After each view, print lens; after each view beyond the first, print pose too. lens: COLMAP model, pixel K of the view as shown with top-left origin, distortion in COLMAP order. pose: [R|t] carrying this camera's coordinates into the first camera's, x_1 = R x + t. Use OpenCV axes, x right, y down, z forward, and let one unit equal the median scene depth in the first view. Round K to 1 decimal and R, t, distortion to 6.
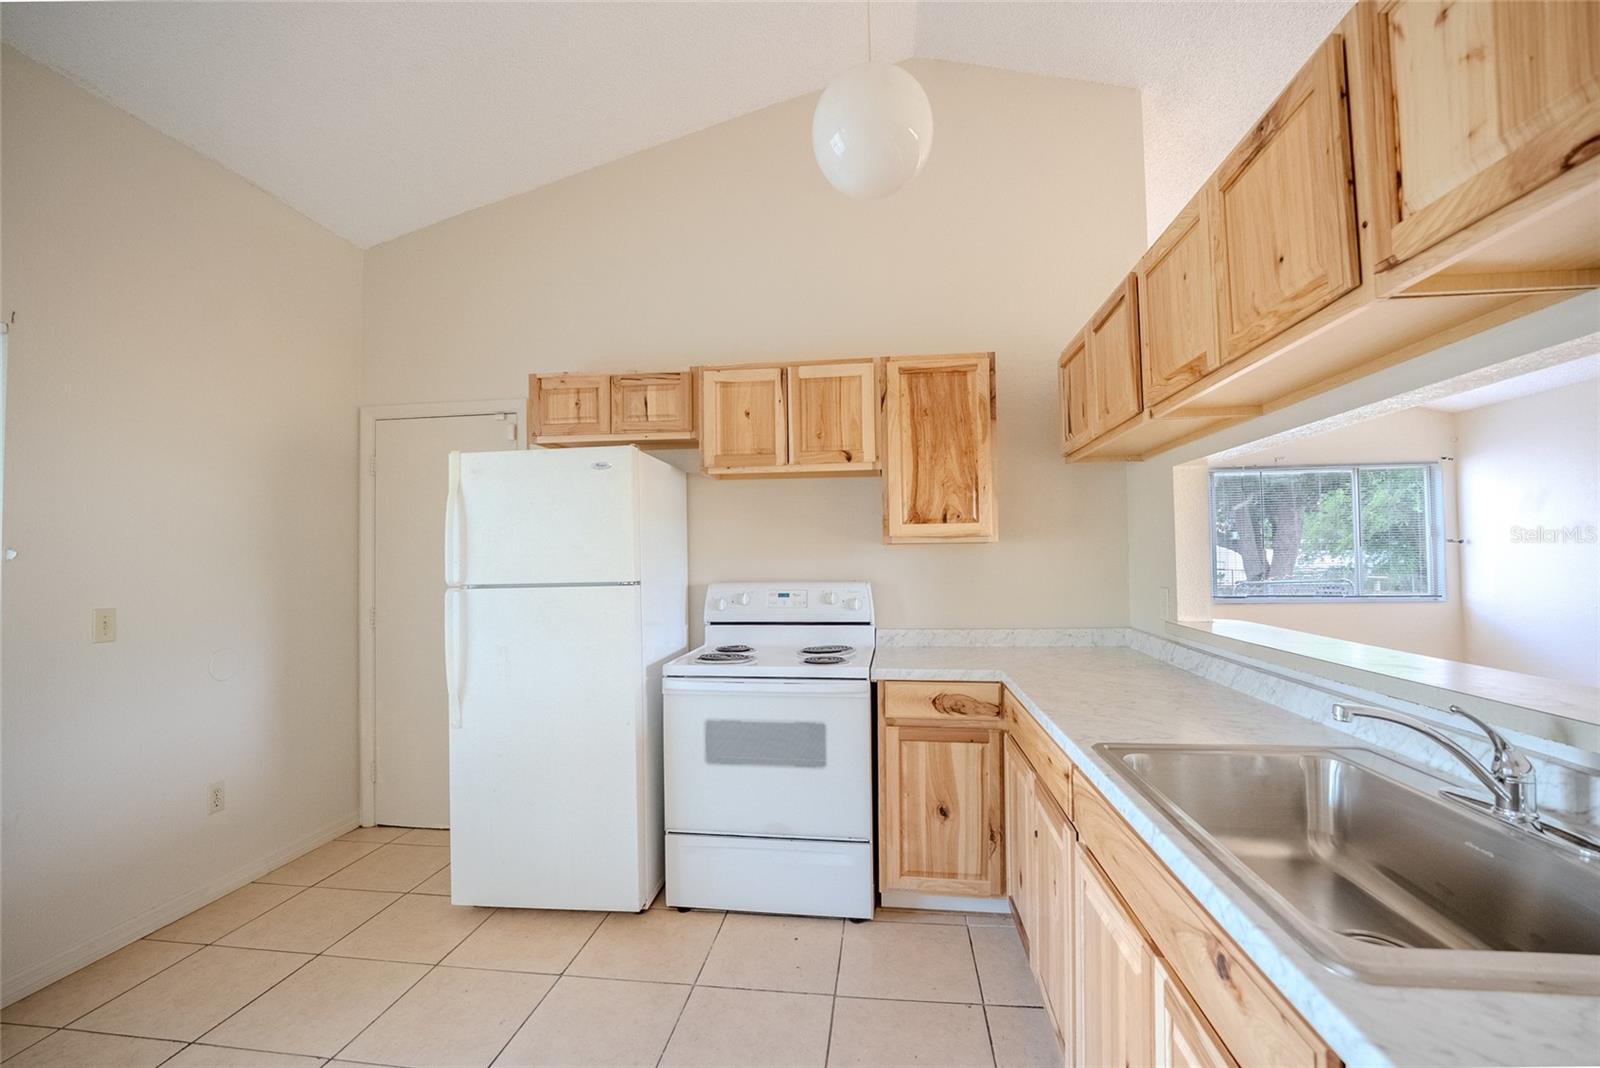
lens RADIAL K [[688.6, 0, 799.0], [0, 688.6, 538.5], [0, 0, 1]] dist [-0.026878, 0.000411]
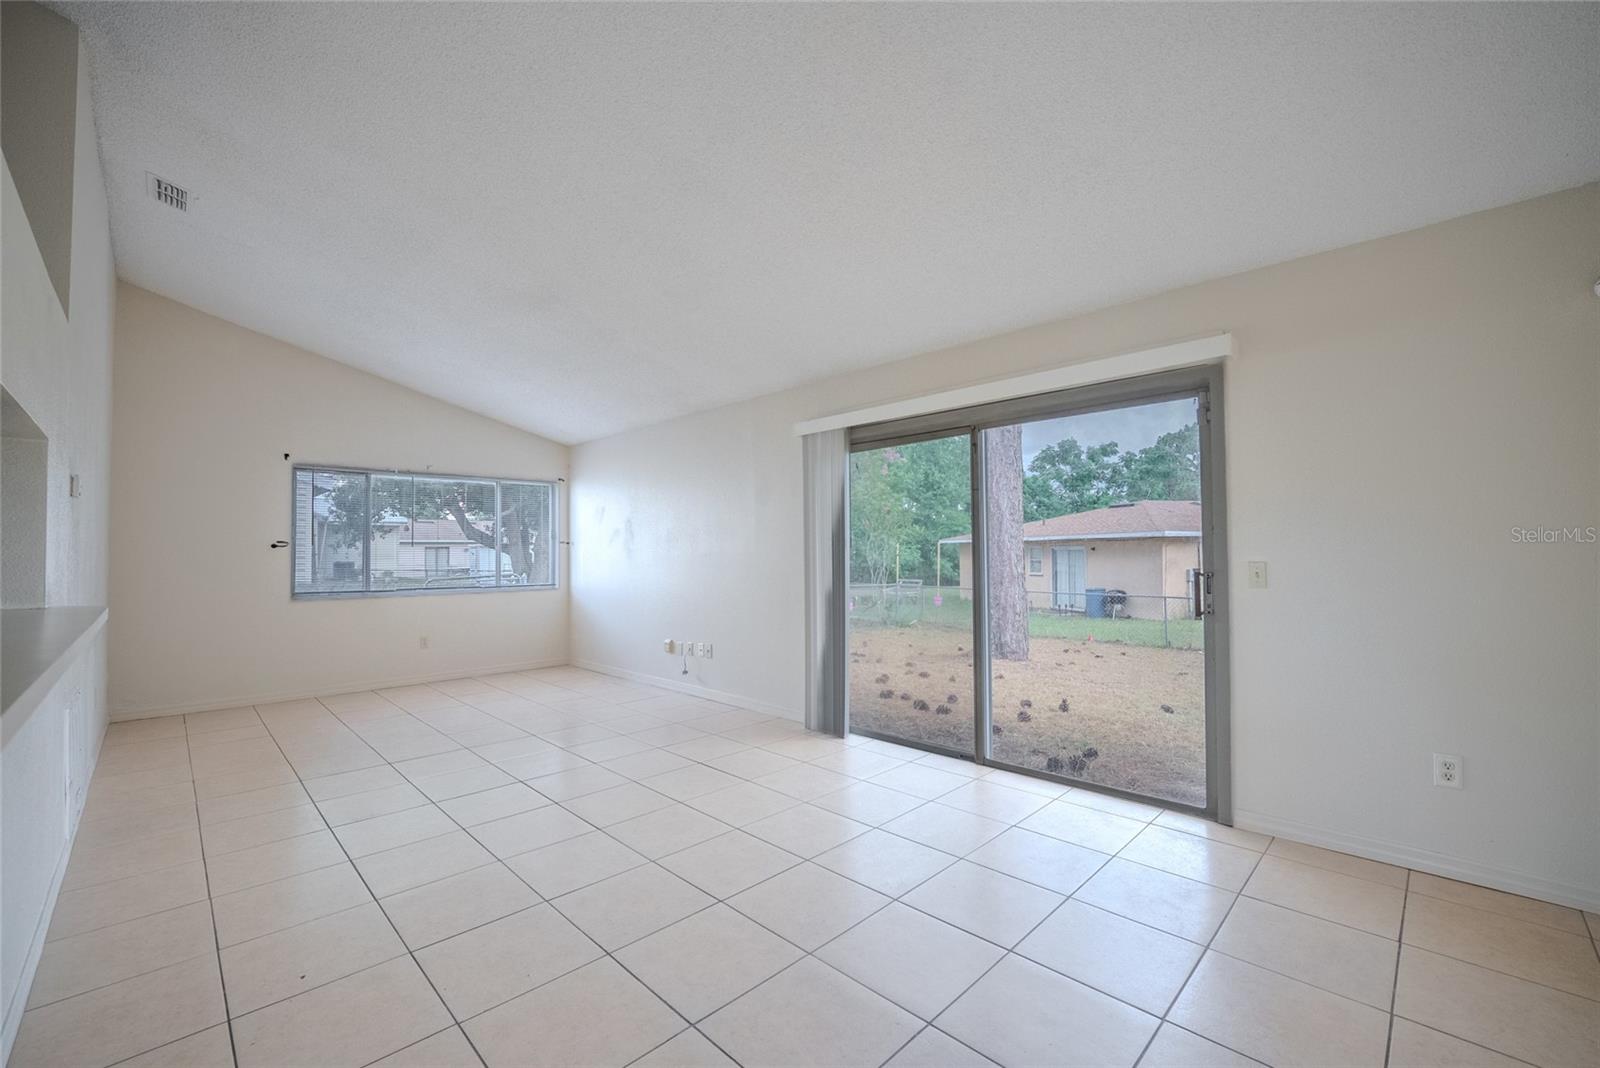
lens RADIAL K [[654.2, 0, 802.2], [0, 654.2, 542.0], [0, 0, 1]] dist [-0.024574, 0.002403]
pose [[0.603160, 0.018994, 0.797394, 0.512467], [-0.016553, 0.999799, -0.011294, 0.018788], [-0.797448, -0.006387, 0.603353, -0.302671]]
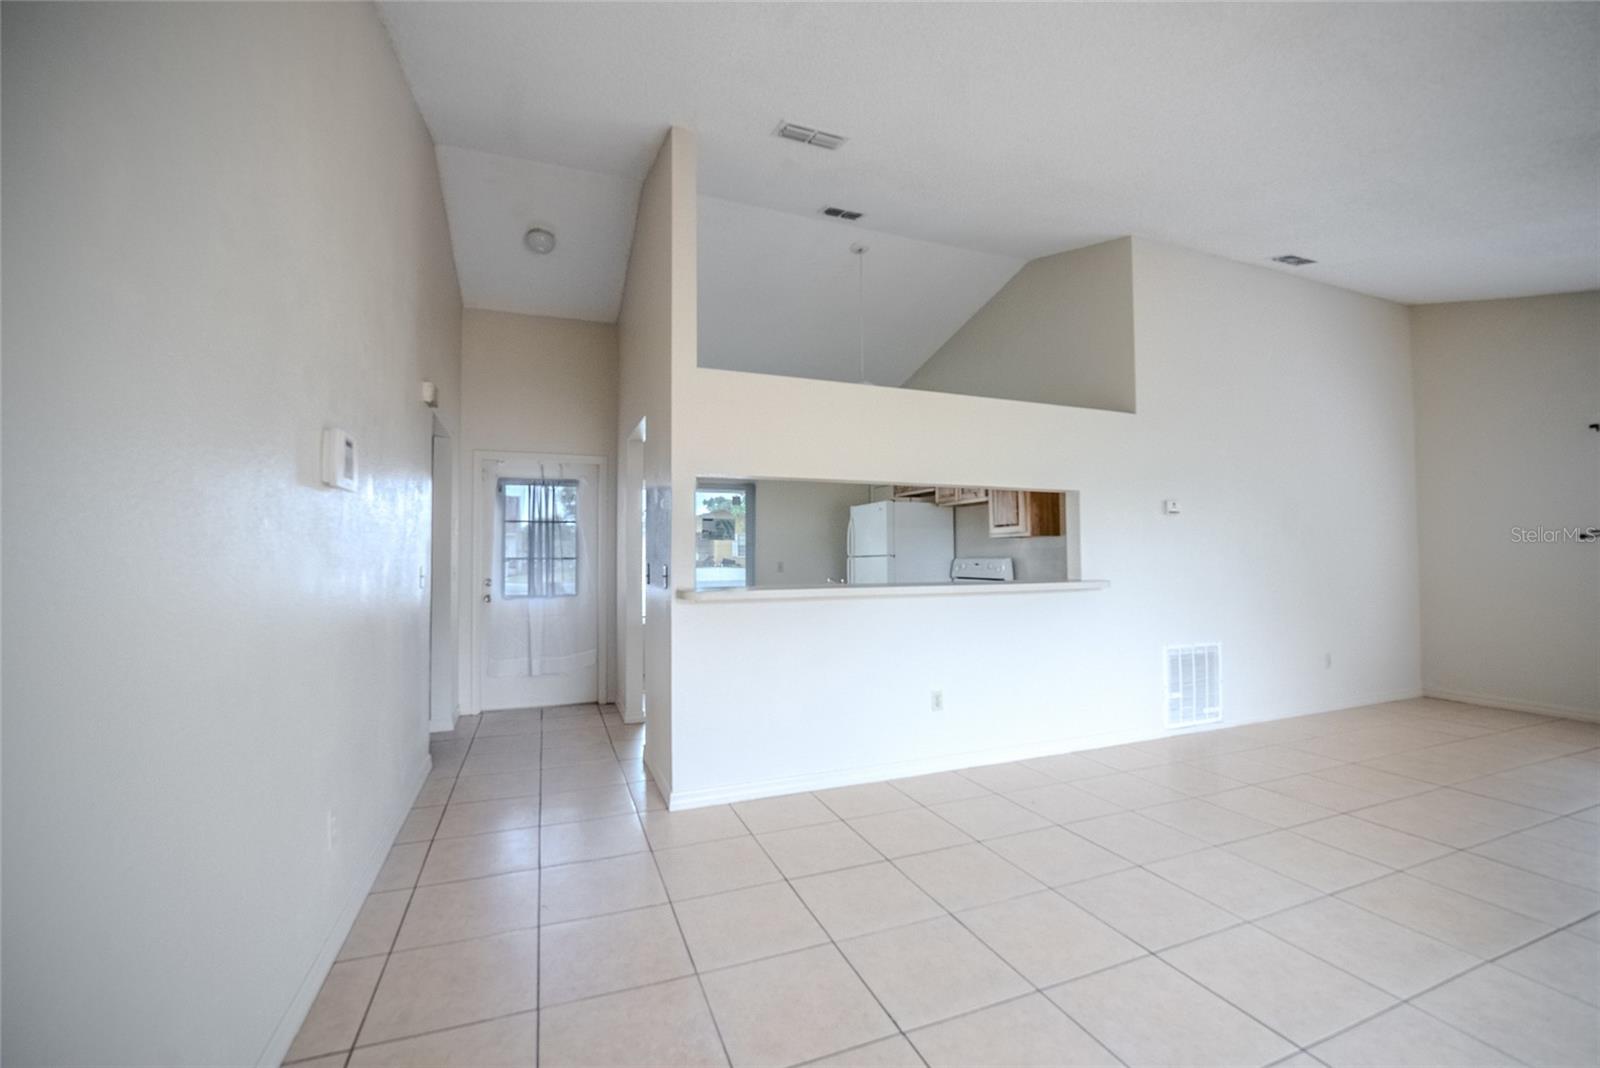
lens RADIAL K [[654.2, 0, 803.0], [0, 654.2, 538.2], [0, 0, 1]] dist [-0.024574, 0.002403]
pose [[0.493520, -0.017935, -0.869550, 1.506474], [0.020138, 0.999755, -0.009191, 0.015153], [0.869501, -0.012975, 0.493760, -0.389954]]
